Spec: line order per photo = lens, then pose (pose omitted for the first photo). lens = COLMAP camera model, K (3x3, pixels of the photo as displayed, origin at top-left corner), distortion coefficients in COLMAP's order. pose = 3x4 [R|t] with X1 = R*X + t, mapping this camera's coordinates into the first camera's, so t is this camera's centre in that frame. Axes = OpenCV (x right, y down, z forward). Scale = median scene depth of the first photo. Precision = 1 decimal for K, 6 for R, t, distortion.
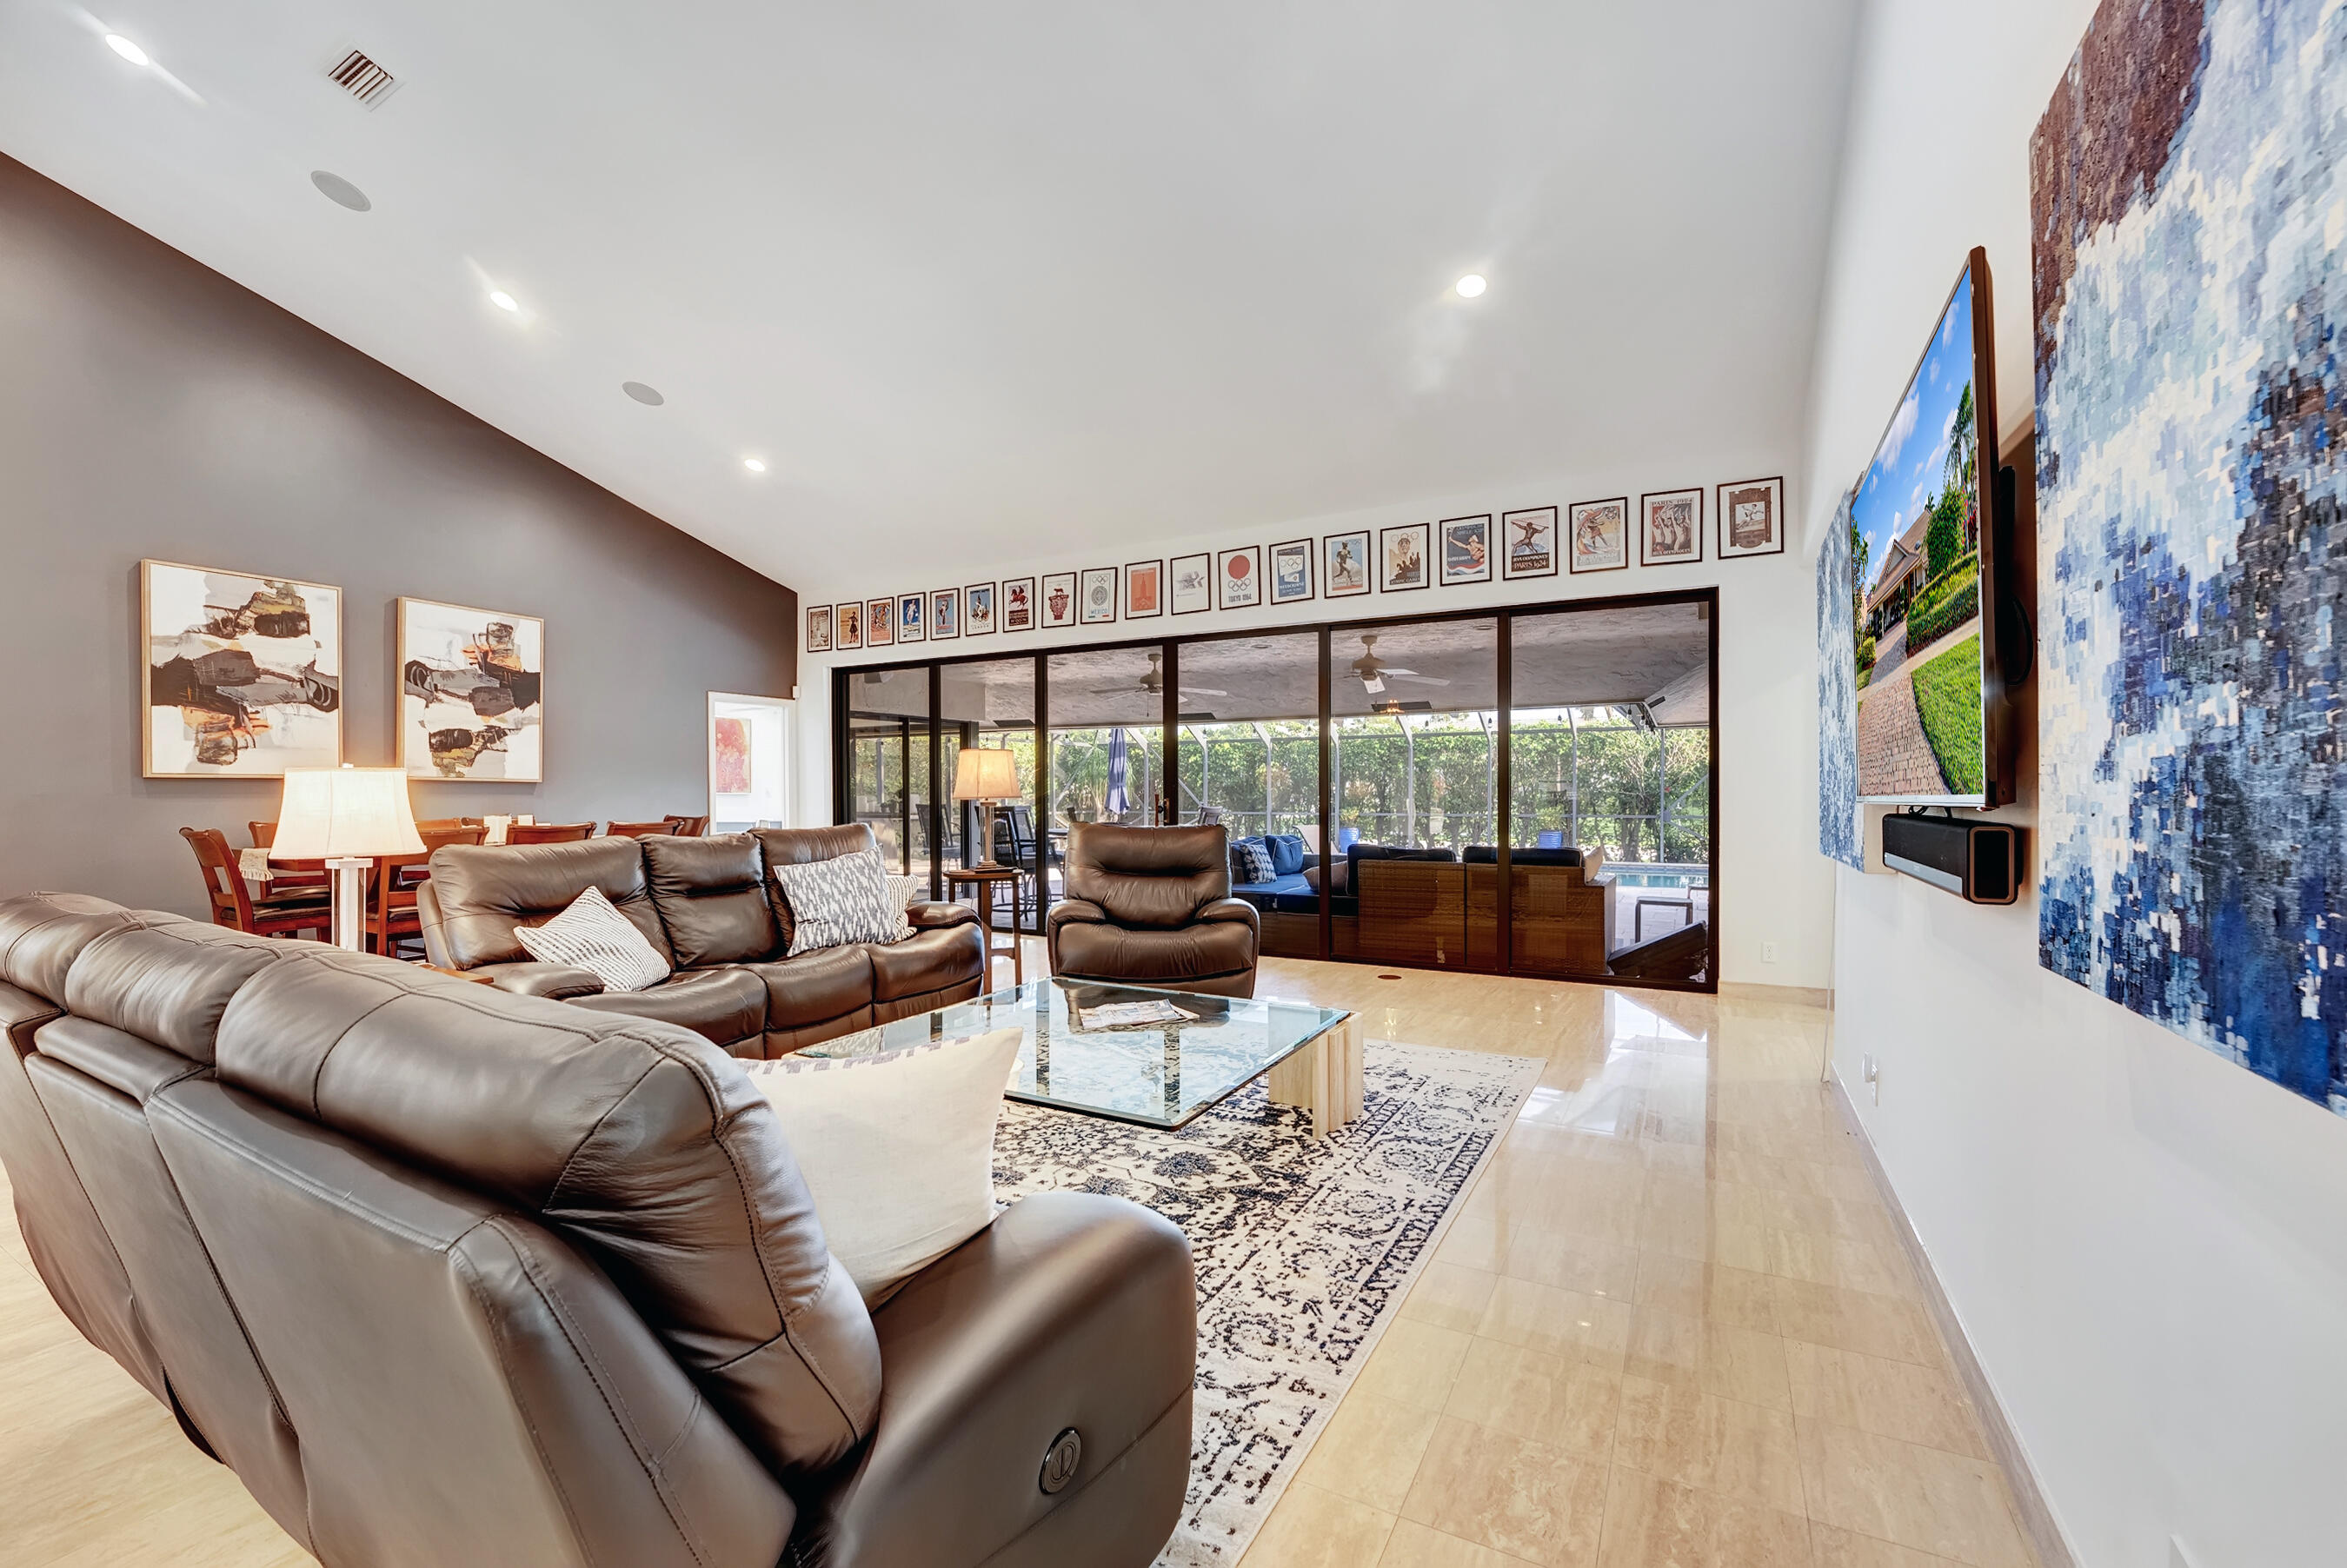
lens RADIAL K [[971.8, 0, 1178.6], [0, 971.8, 798.2], [0, 0, 1]] dist [-0.018431, -0.000370]
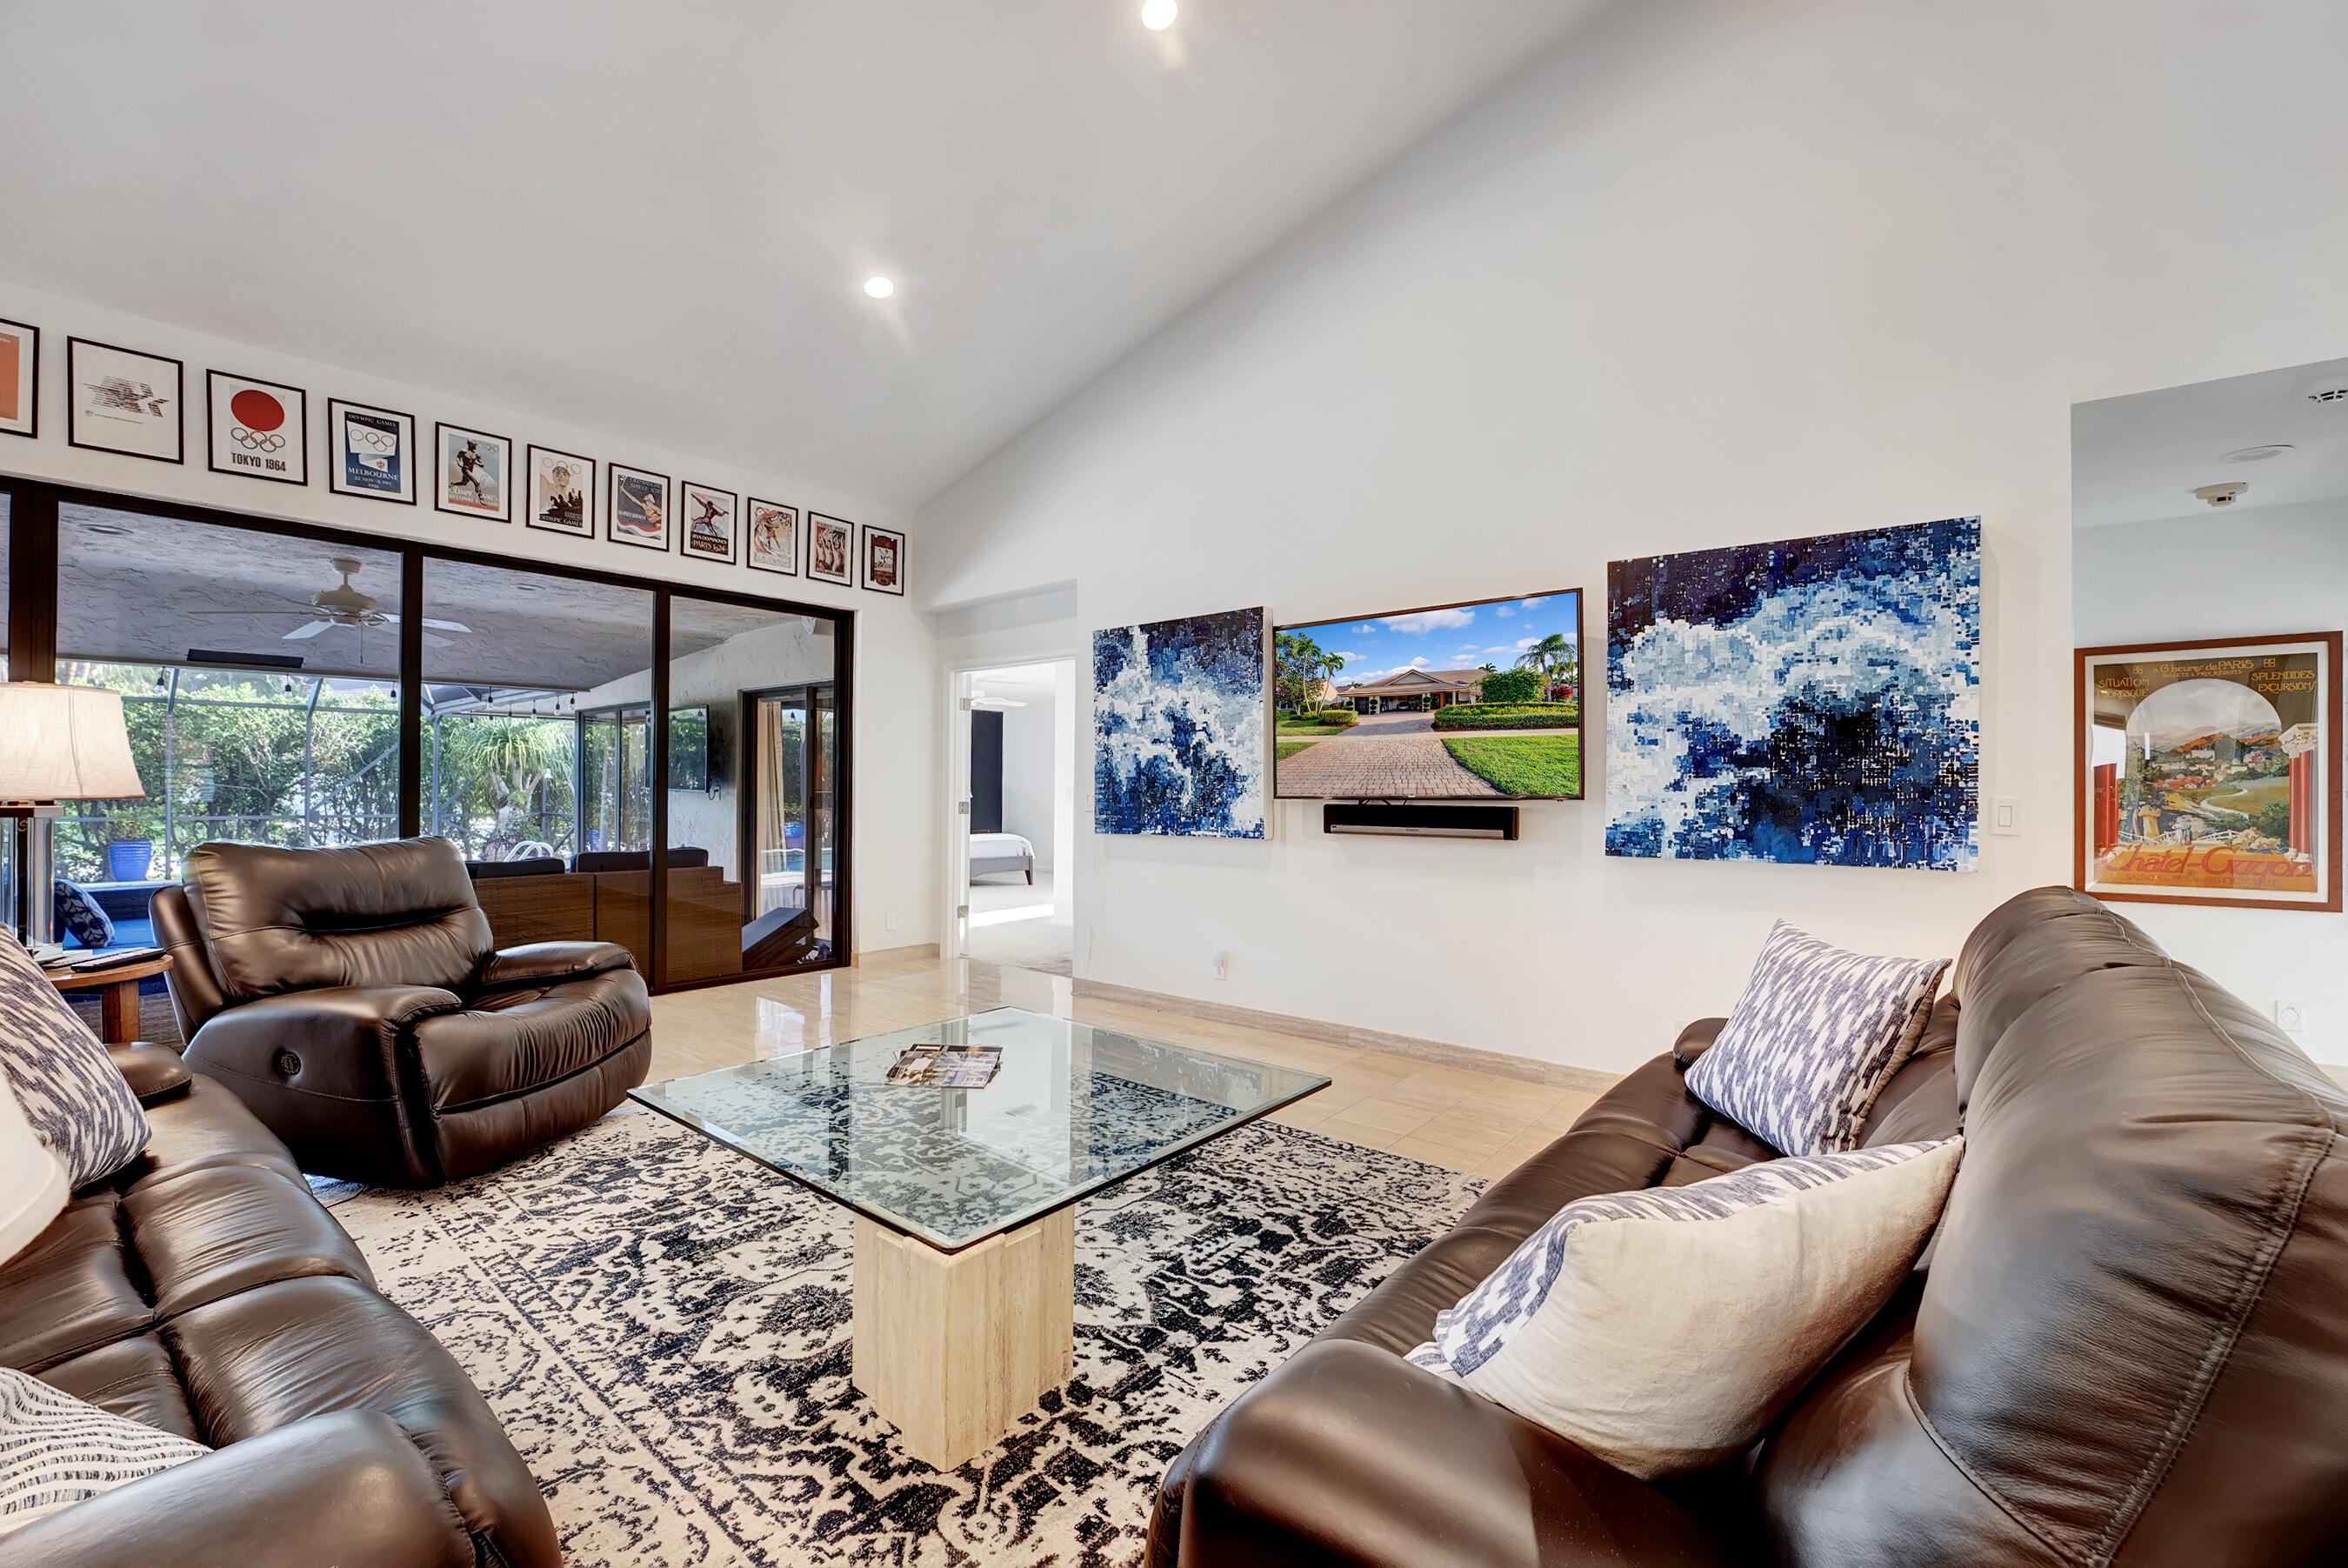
lens RADIAL K [[972.2, 0, 1172.3], [0, 972.2, 791.8], [0, 0, 1]] dist [-0.018431, -0.000370]
pose [[0.172280, -0.001390, 0.985047, -0.463281], [0.001432, 0.999998, 0.001161, -0.004128], [-0.985047, 0.001211, 0.172282, 0.383848]]
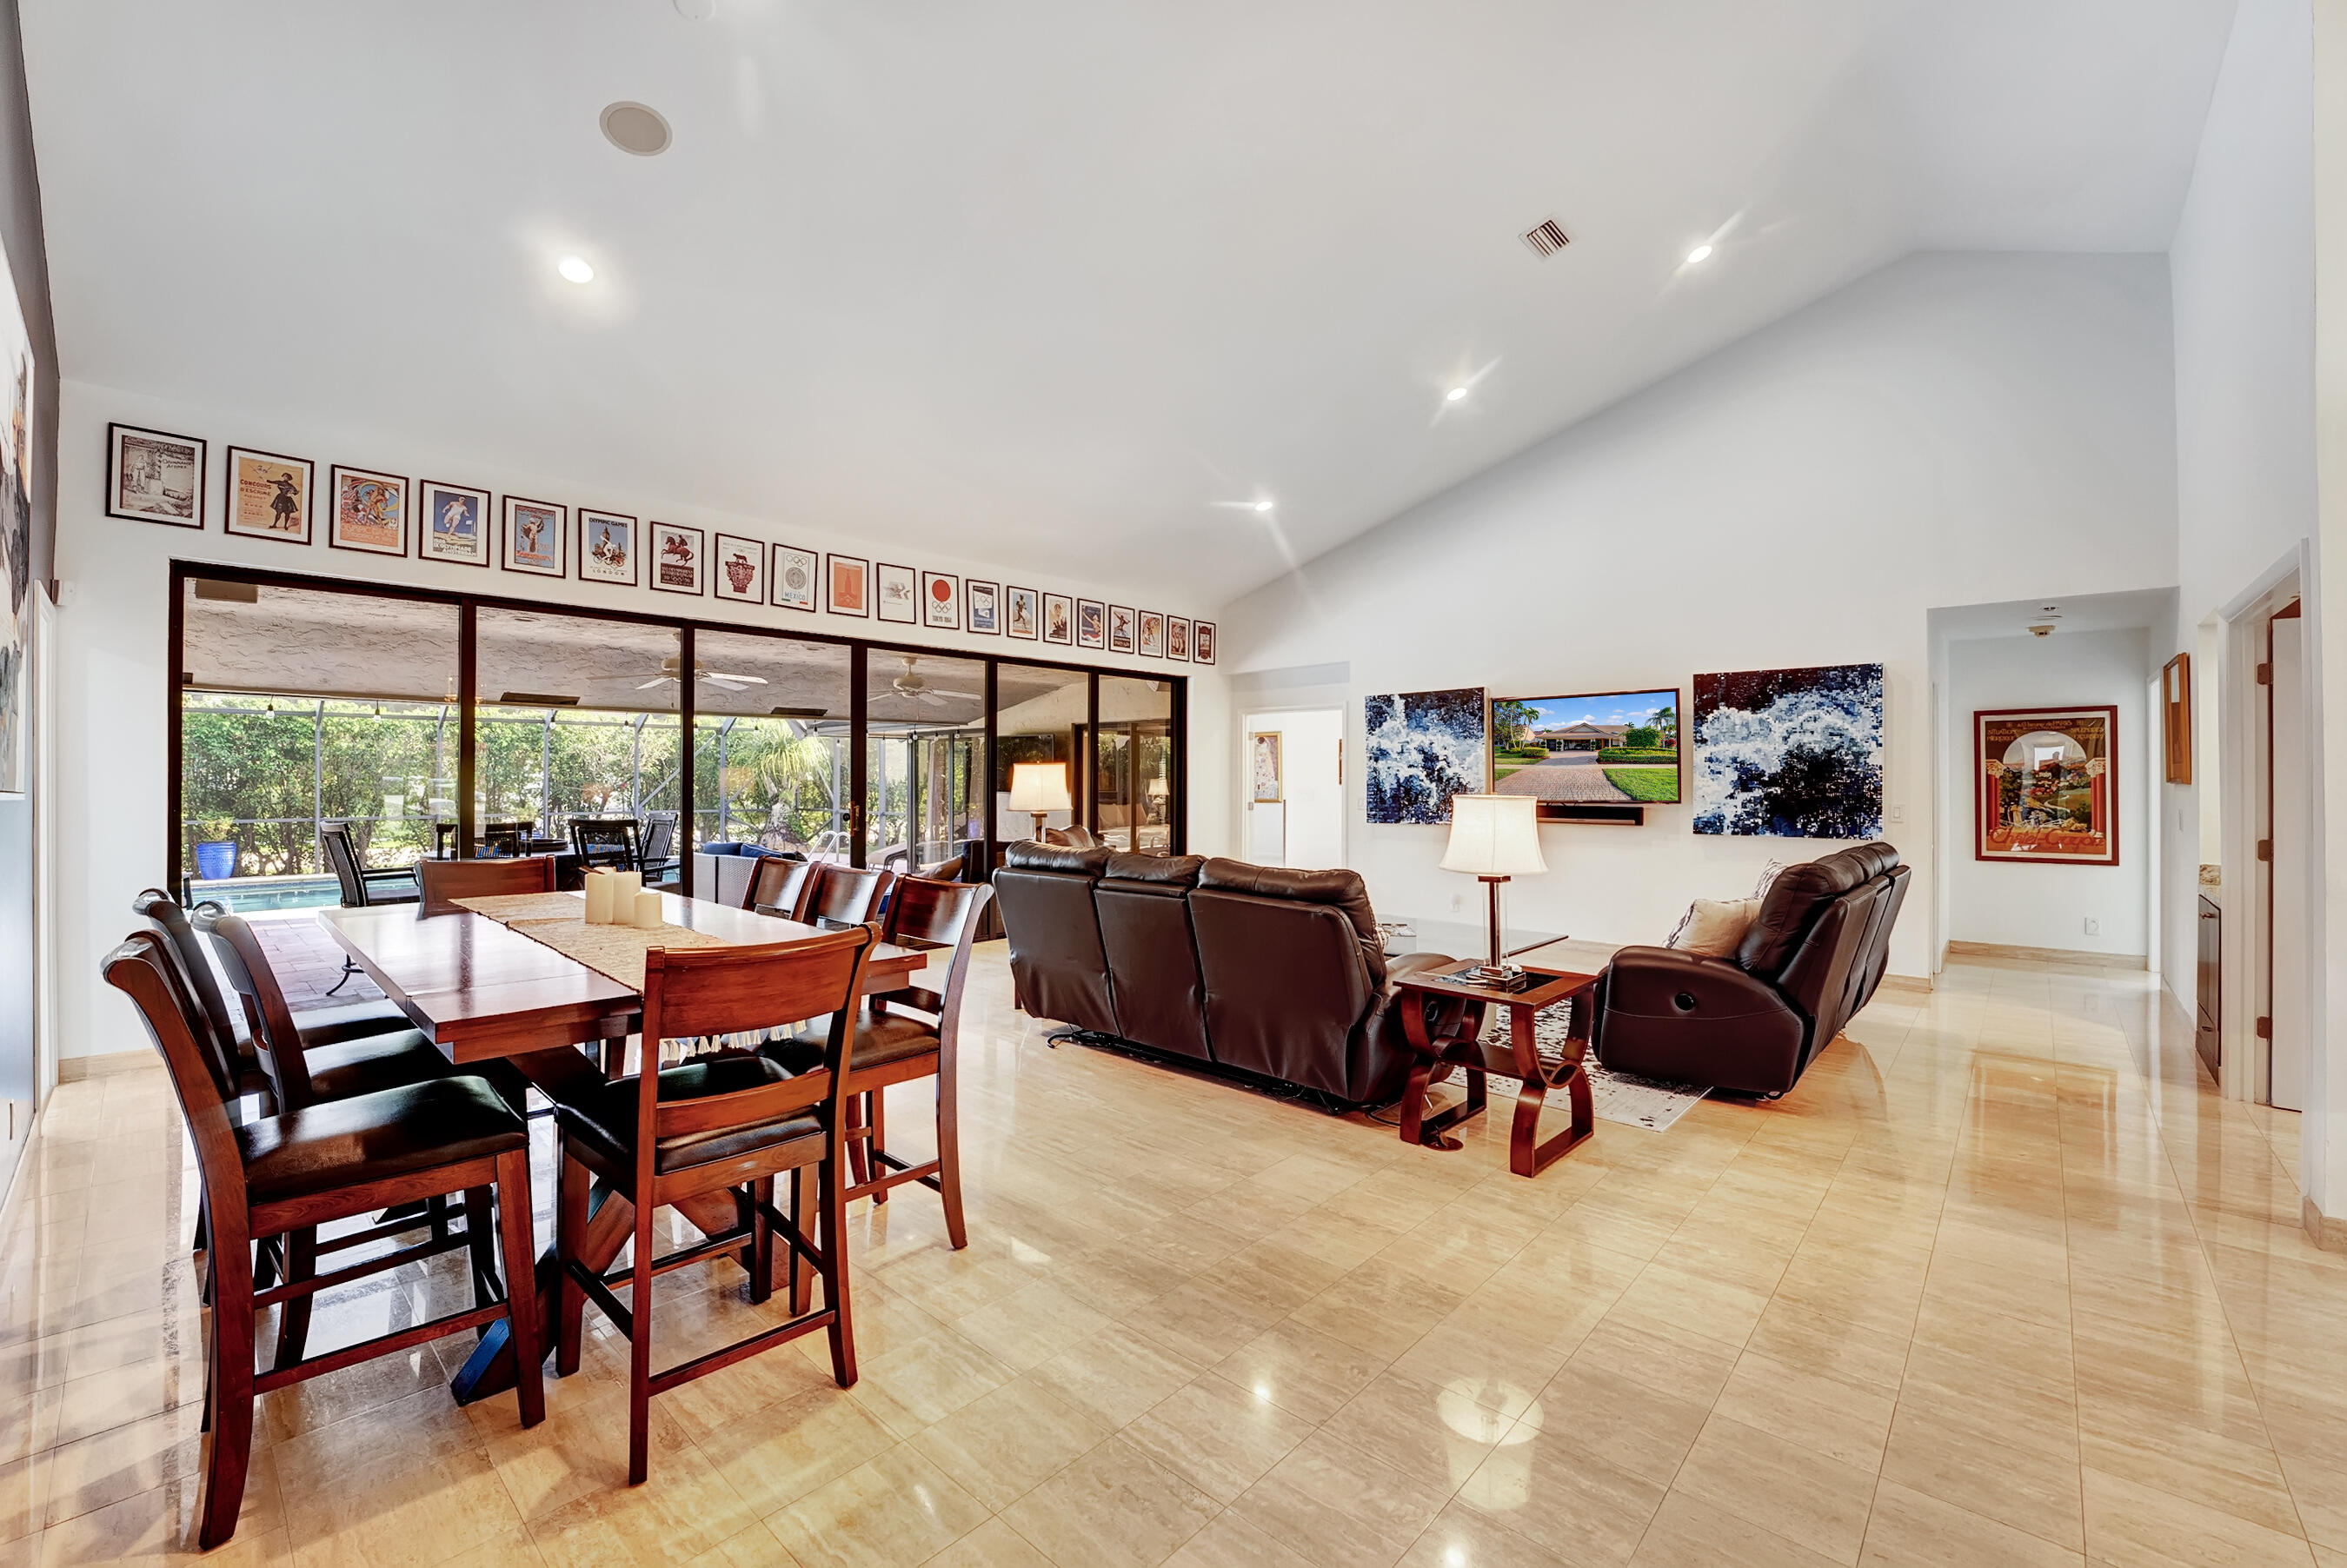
lens RADIAL K [[975.8, 0, 1212.2], [0, 975.8, 774.8], [0, 0, 1]] dist [-0.018394, -0.000156]
pose [[0.198663, 0.006511, 0.980046, -1.040840], [0.005110, 0.999957, -0.007679, -0.025873], [-0.980054, 0.006534, 0.198622, 0.545369]]
